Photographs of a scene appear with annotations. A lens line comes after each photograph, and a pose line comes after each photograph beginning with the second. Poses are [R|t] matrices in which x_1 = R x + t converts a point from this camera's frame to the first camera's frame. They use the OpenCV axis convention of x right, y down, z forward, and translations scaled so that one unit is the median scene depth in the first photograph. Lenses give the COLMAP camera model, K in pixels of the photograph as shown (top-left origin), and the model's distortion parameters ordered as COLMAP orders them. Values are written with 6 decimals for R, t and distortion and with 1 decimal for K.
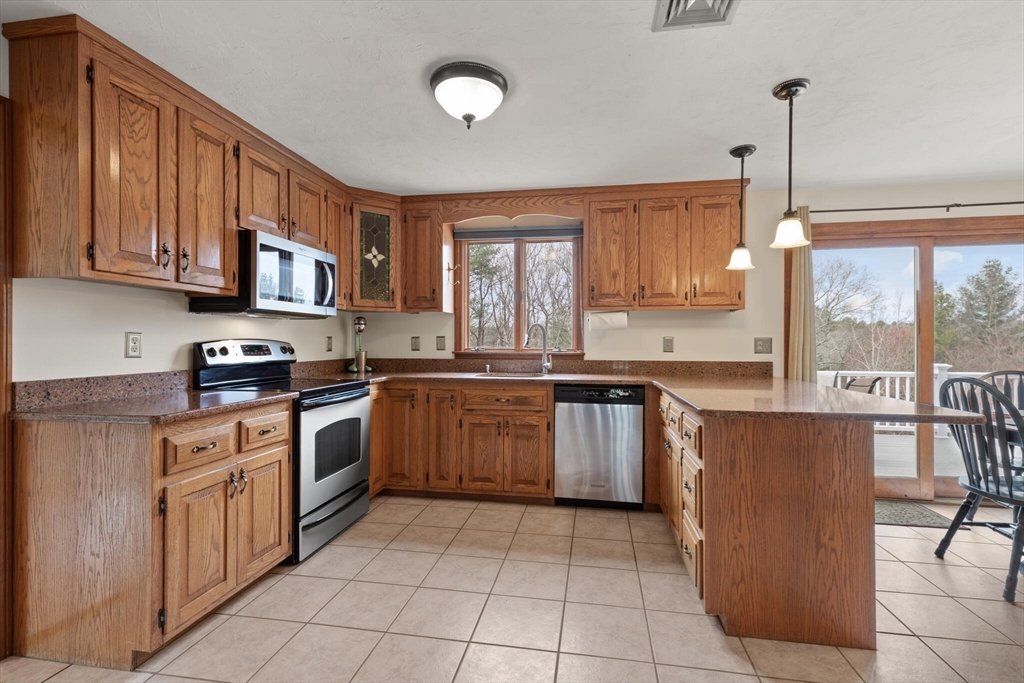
lens RADIAL K [[466.5, 0, 514.1], [0, 466.5, 342.2], [0, 0, 1]] dist [0.011294, -0.004704]
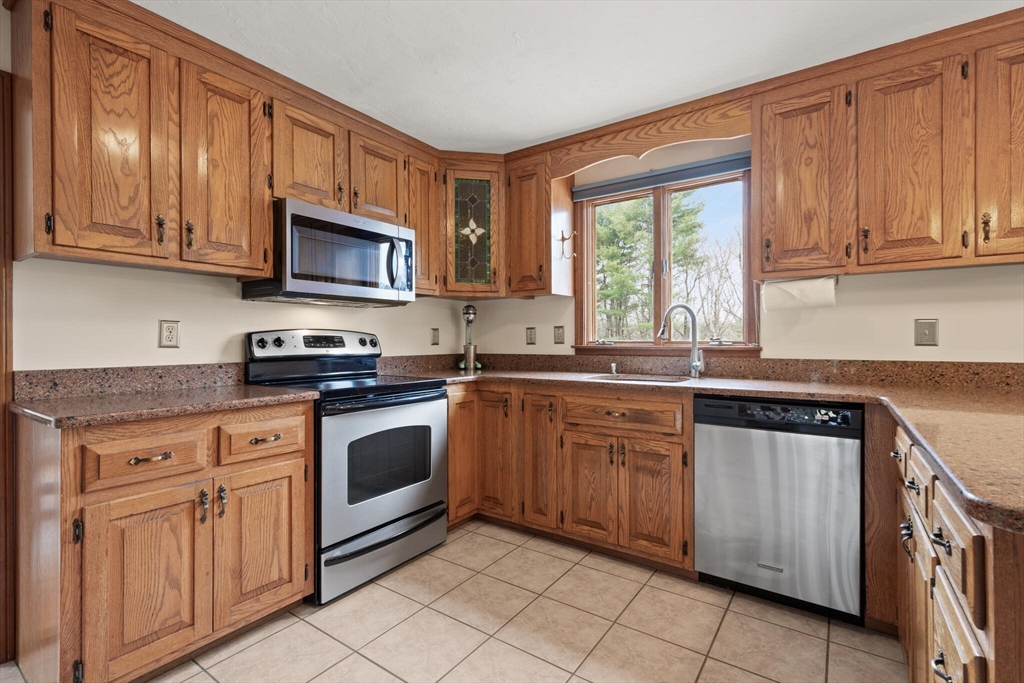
lens RADIAL K [[466.5, 0, 511.9], [0, 466.5, 340.8], [0, 0, 1]] dist [0.011294, -0.004704]
pose [[0.905531, -0.004319, -0.424258, 0.129120], [0.004110, 0.999991, -0.001407, 0.015711], [0.424260, -0.000470, 0.905540, 0.300379]]
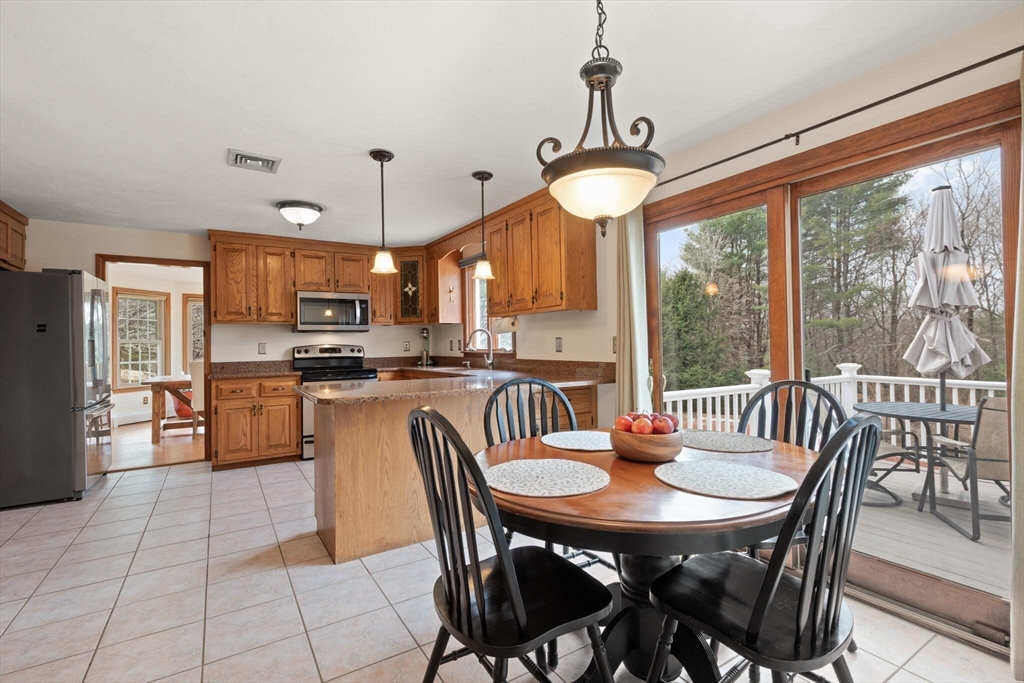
lens RADIAL K [[466.5, 0, 509.2], [0, 466.5, 339.1], [0, 0, 1]] dist [0.011294, -0.004704]
pose [[0.668022, -0.018601, -0.743909, 1.149963], [0.015199, 0.999820, -0.011352, 0.002875], [0.743986, -0.003724, 0.668185, 0.242571]]
